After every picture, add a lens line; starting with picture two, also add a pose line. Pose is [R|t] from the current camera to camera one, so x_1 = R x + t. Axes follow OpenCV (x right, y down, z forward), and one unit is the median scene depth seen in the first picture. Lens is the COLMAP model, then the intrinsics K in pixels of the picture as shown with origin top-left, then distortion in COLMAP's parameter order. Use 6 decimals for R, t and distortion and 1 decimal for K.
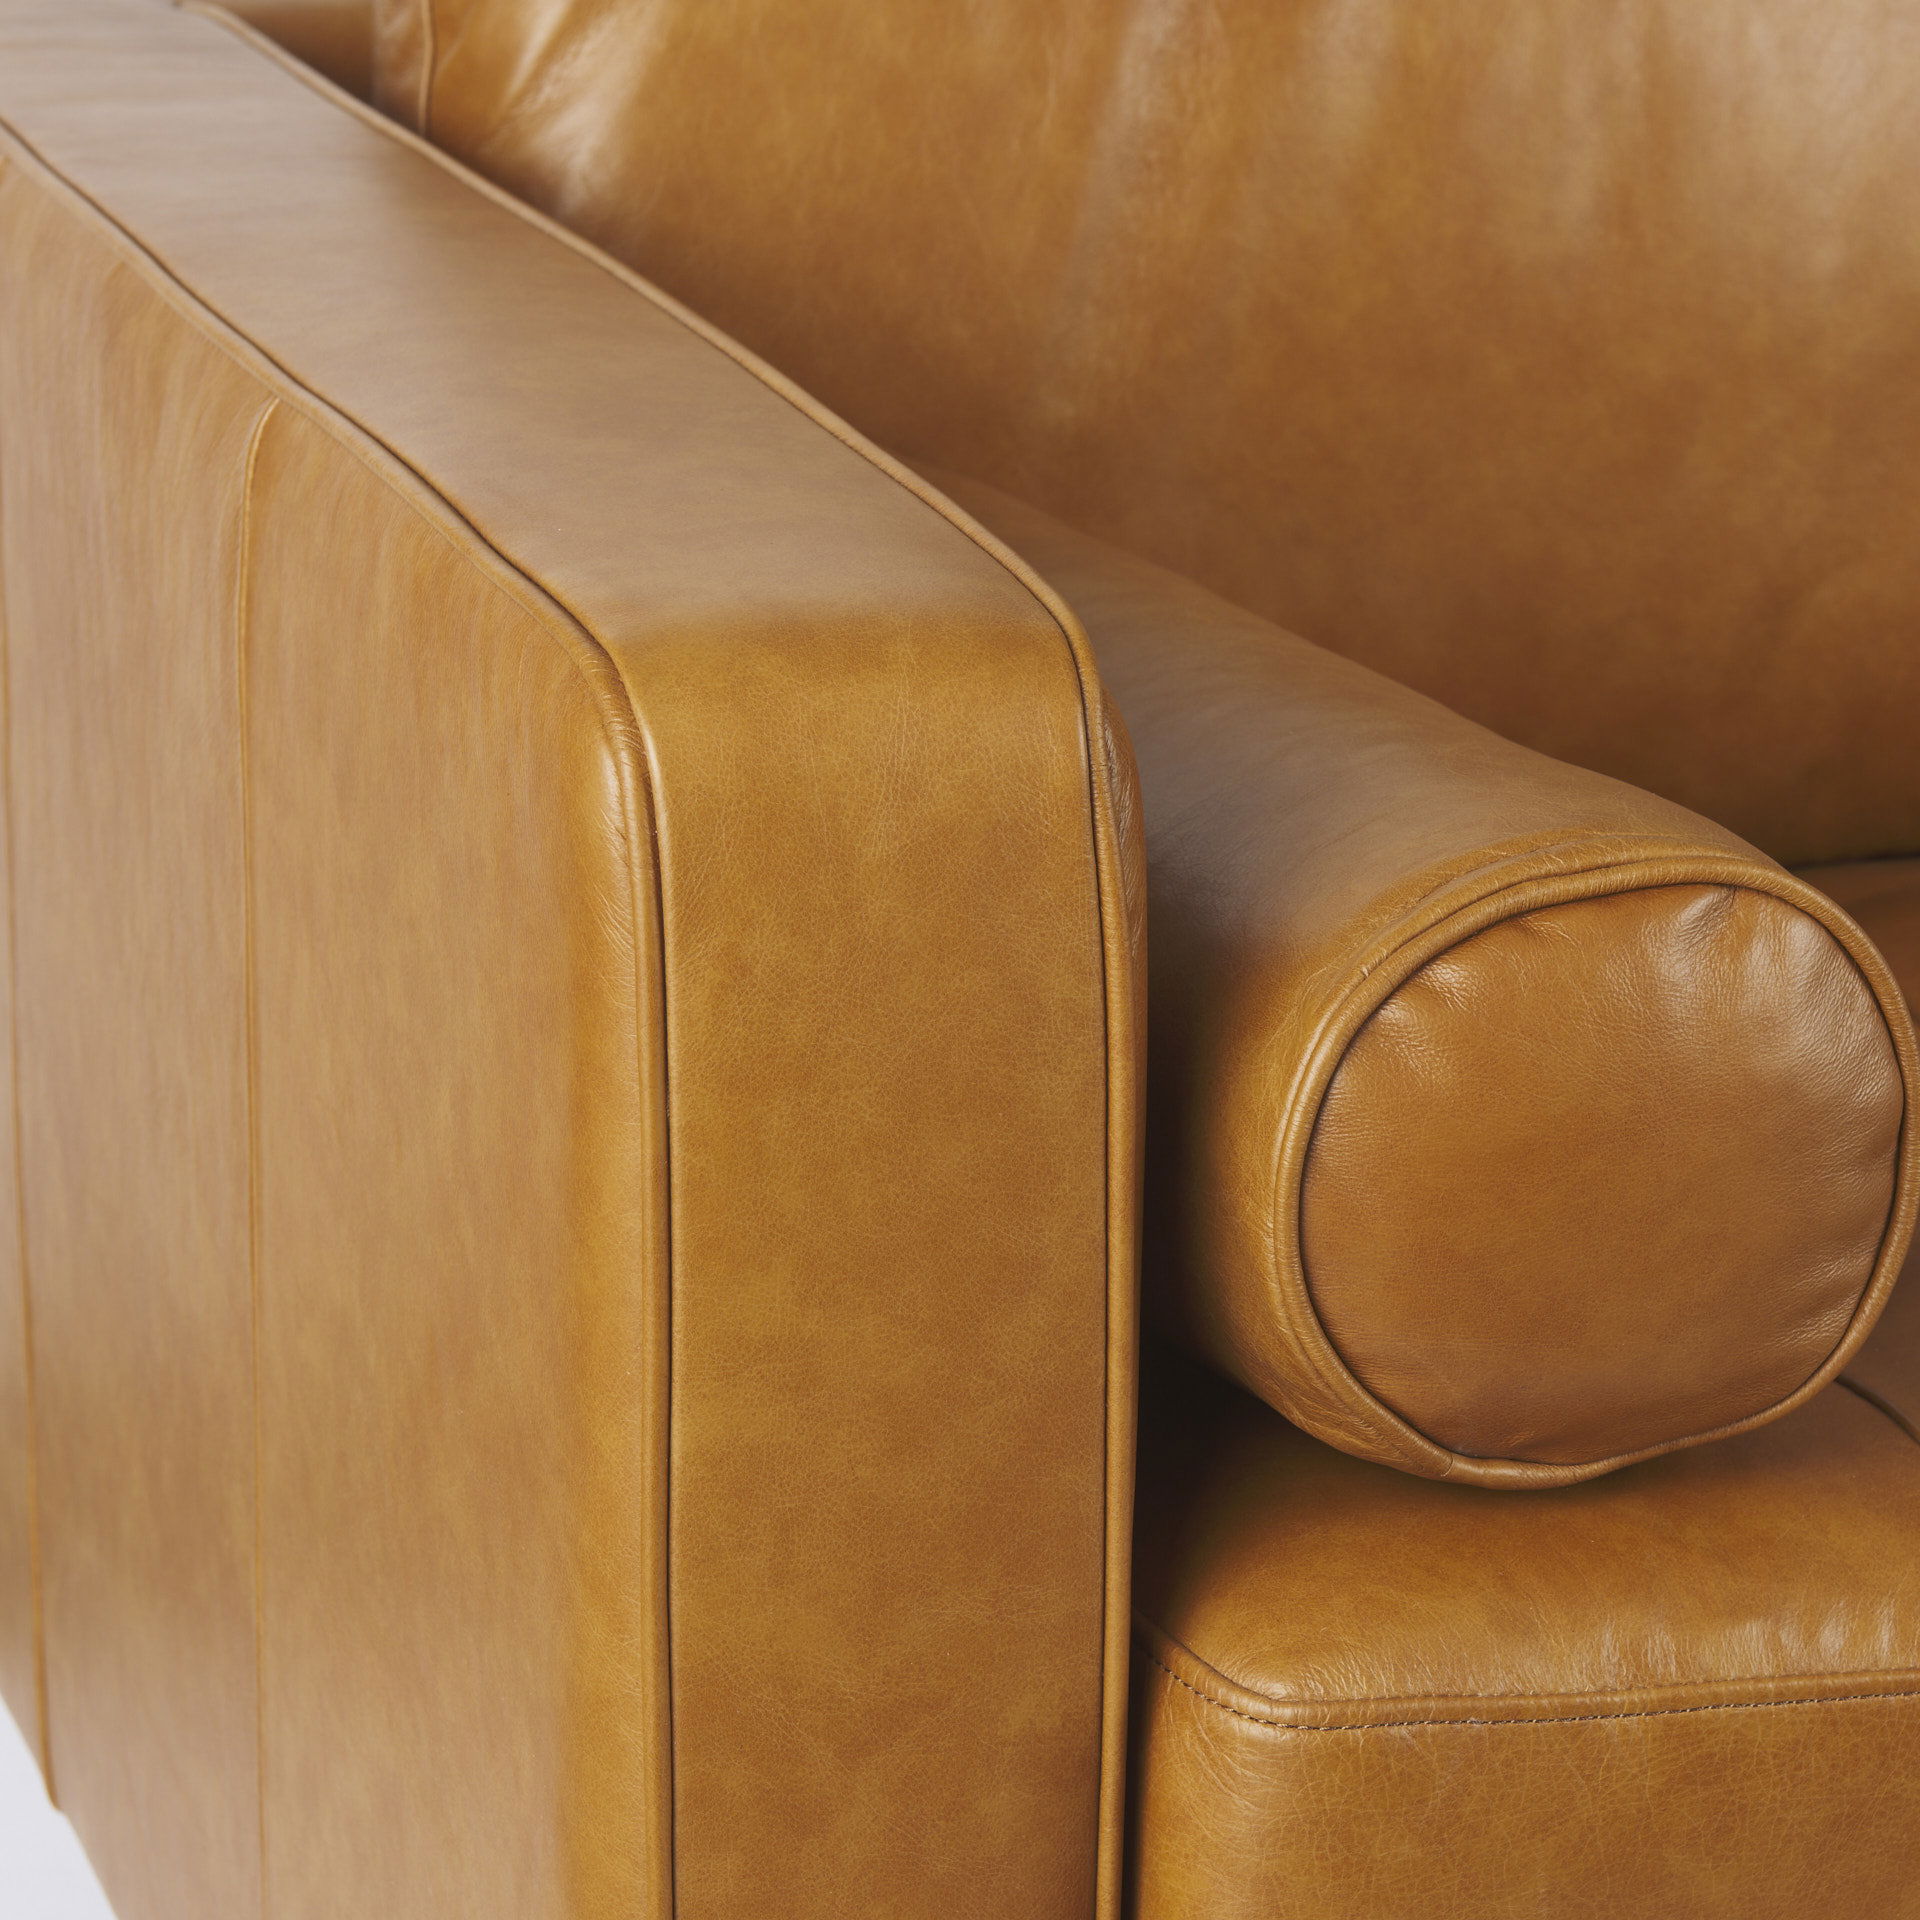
lens RADIAL K [[6212.8, 0, 1329.2], [0, 6212.8, 1293.1], [0, 0, 1]] dist [0.132562, -0.712662]
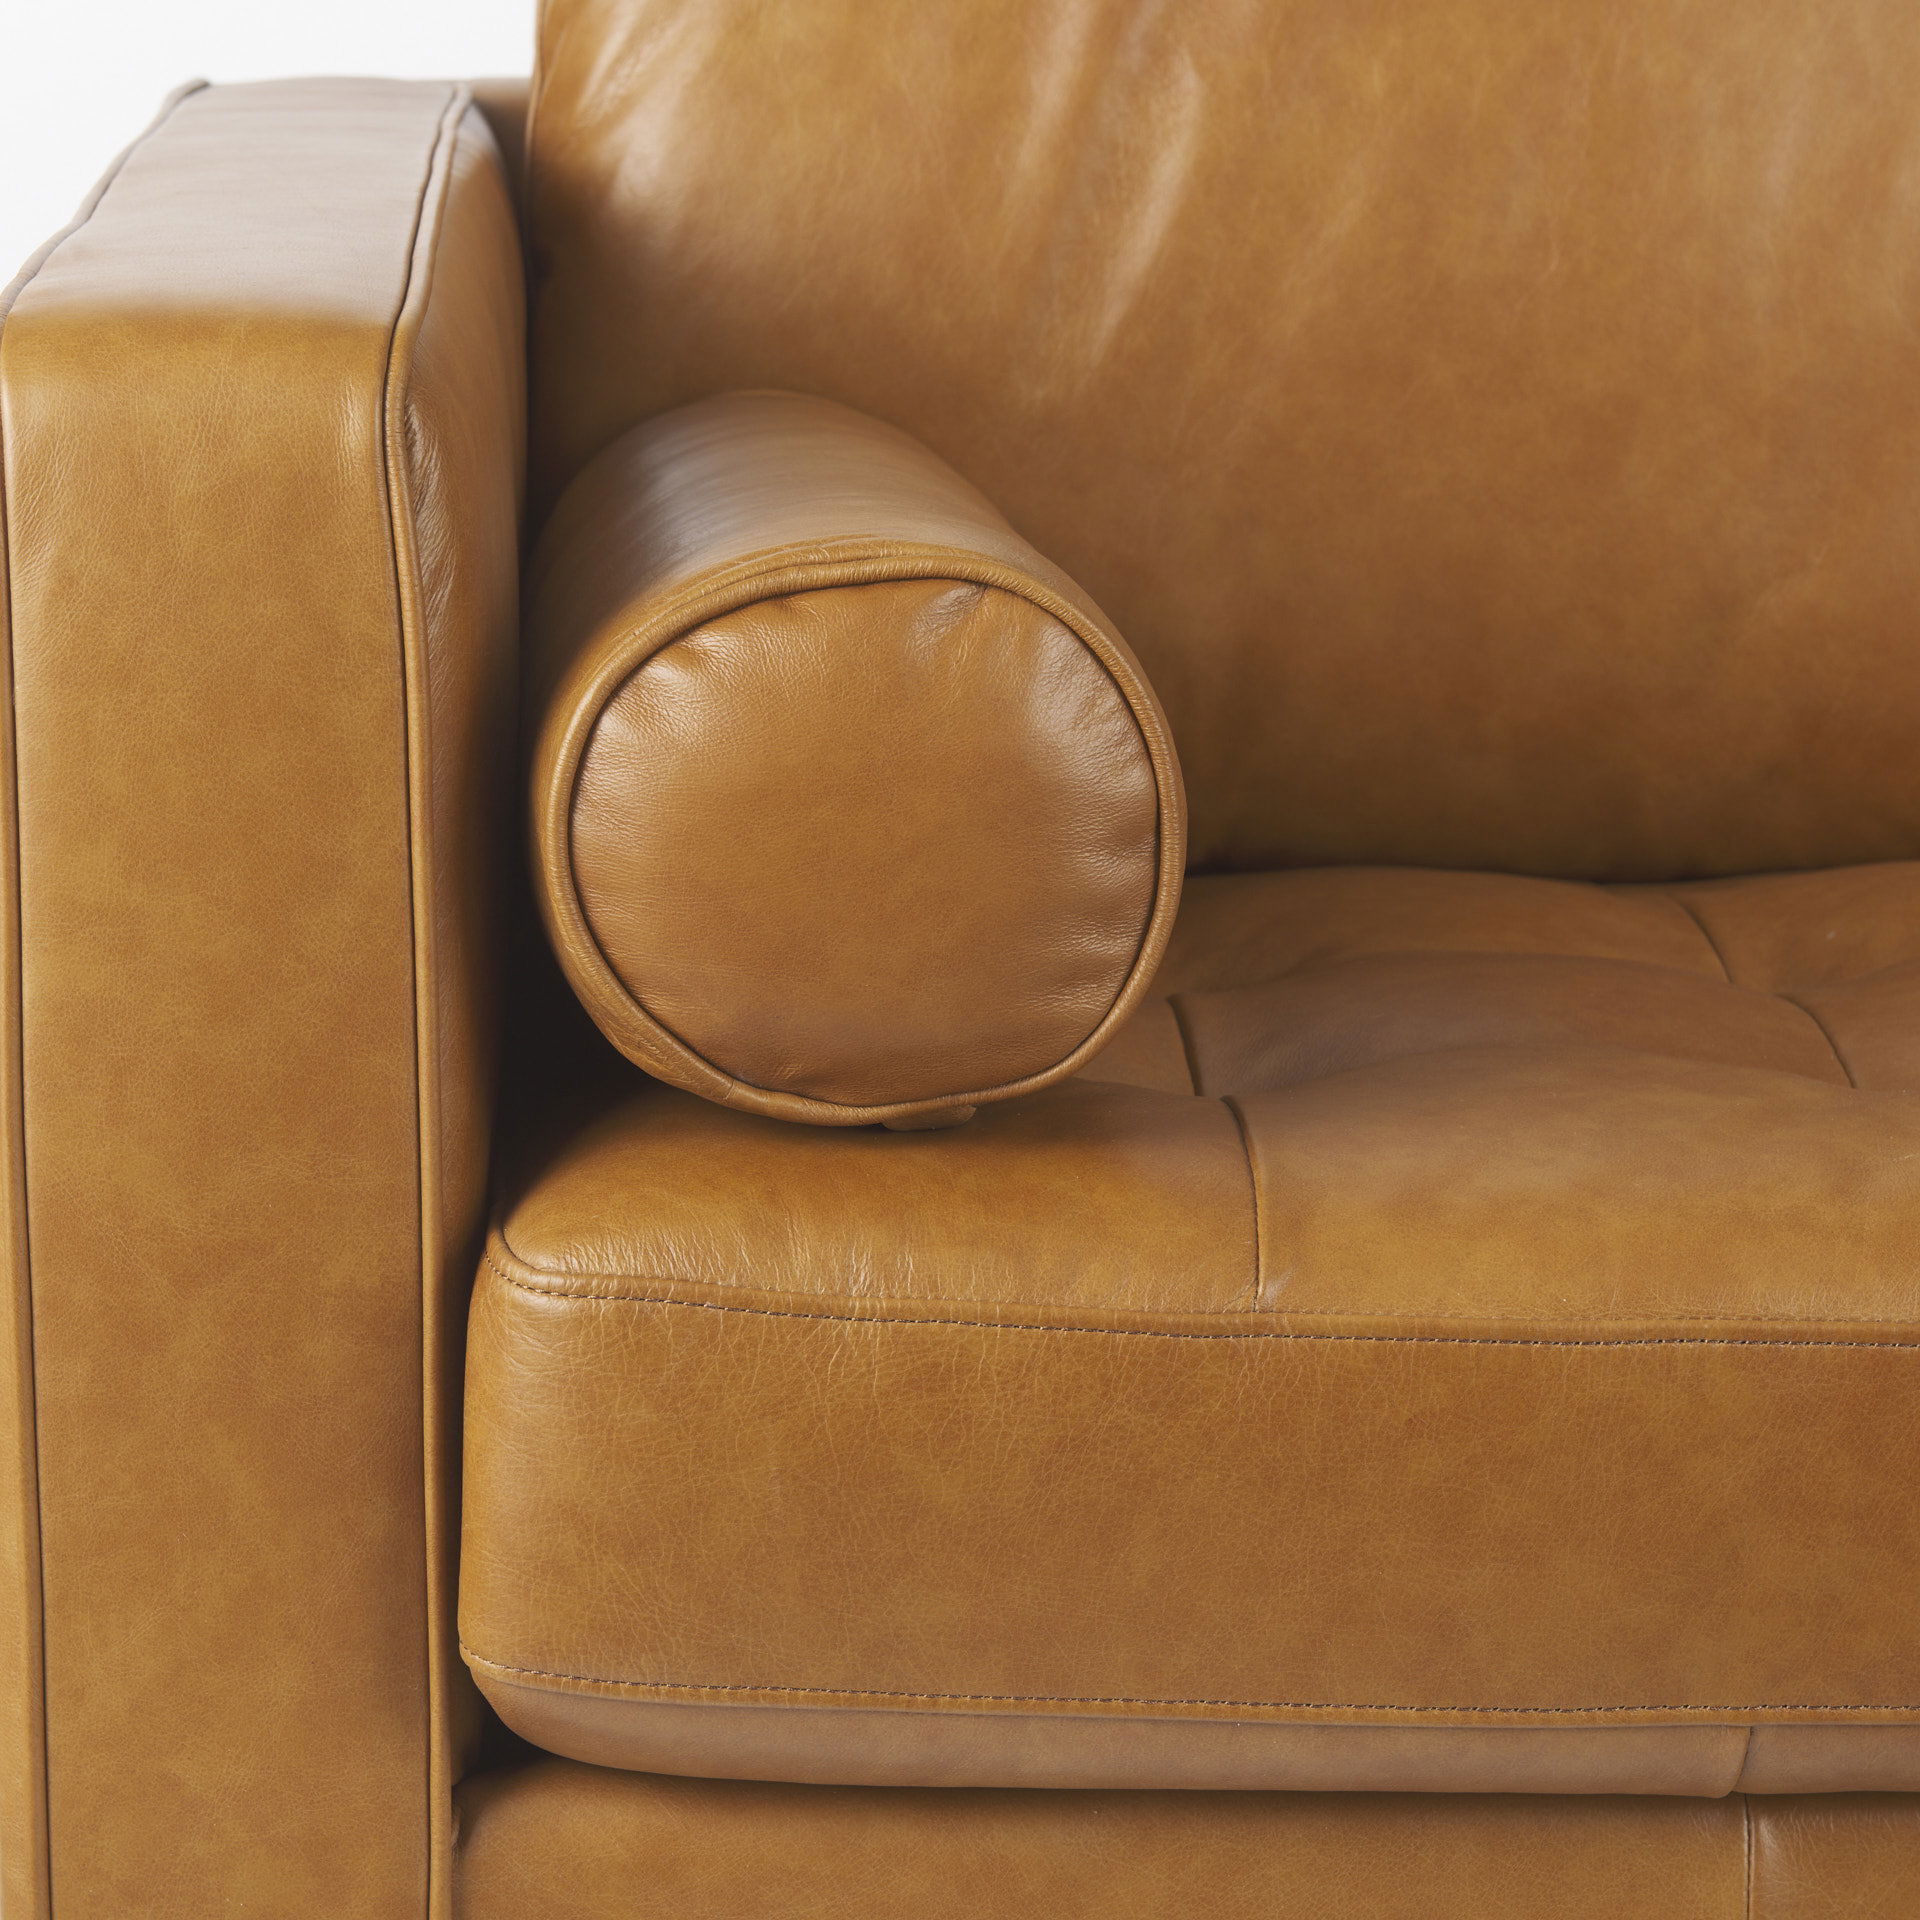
lens RADIAL K [[5680.0, 0, 960.4], [0, 5680.0, 1243.4], [0, 0, 1]] dist [0.124947, -0.711614]
pose [[0.939562, 0.062505, -0.336625, 0.416839], [-0.097015, 0.991502, -0.086676, 0.143697], [0.328347, 0.114095, 0.937641, 0.039638]]
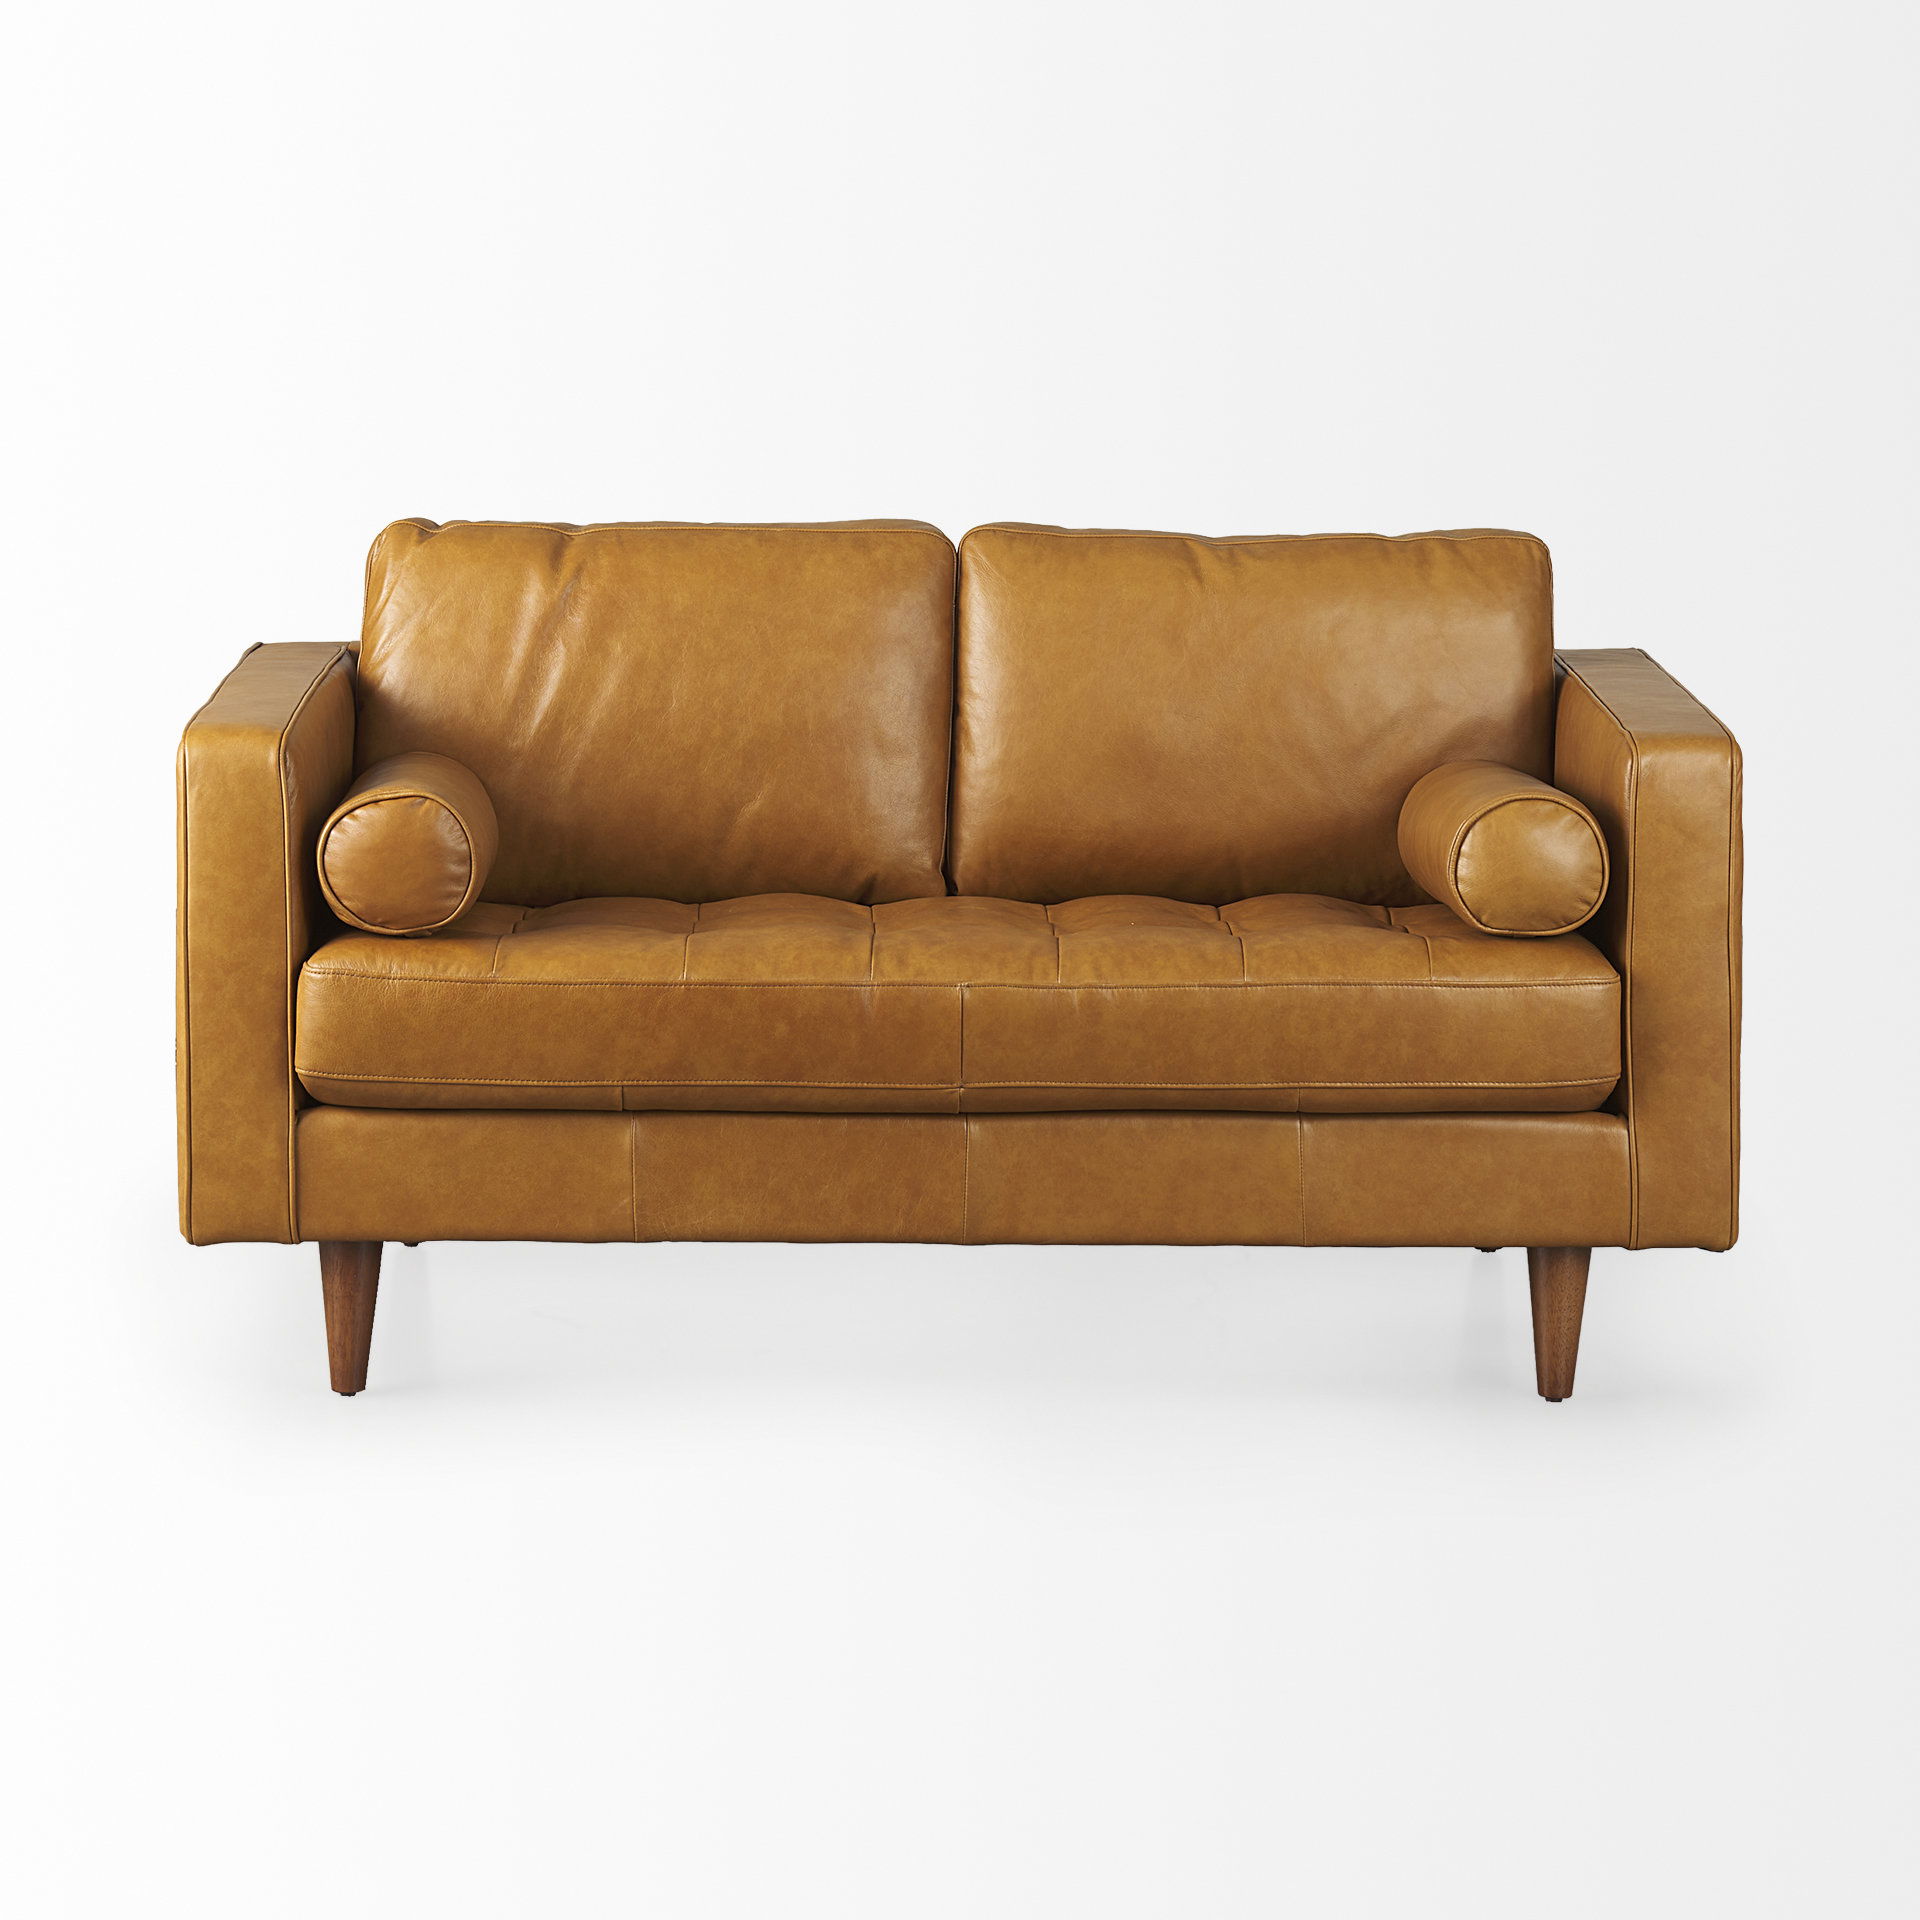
lens RADIAL K [[6496.3, 0, 960.0], [0, 6496.3, 960.0], [0, 0, 1]] dist [-0.041854, 0.369179]
pose [[0.917717, 0.029363, -0.396147, 2.308767], [-0.110799, 0.976607, -0.184290, 0.883975], [0.381469, 0.213019, 0.899502, -3.100943]]
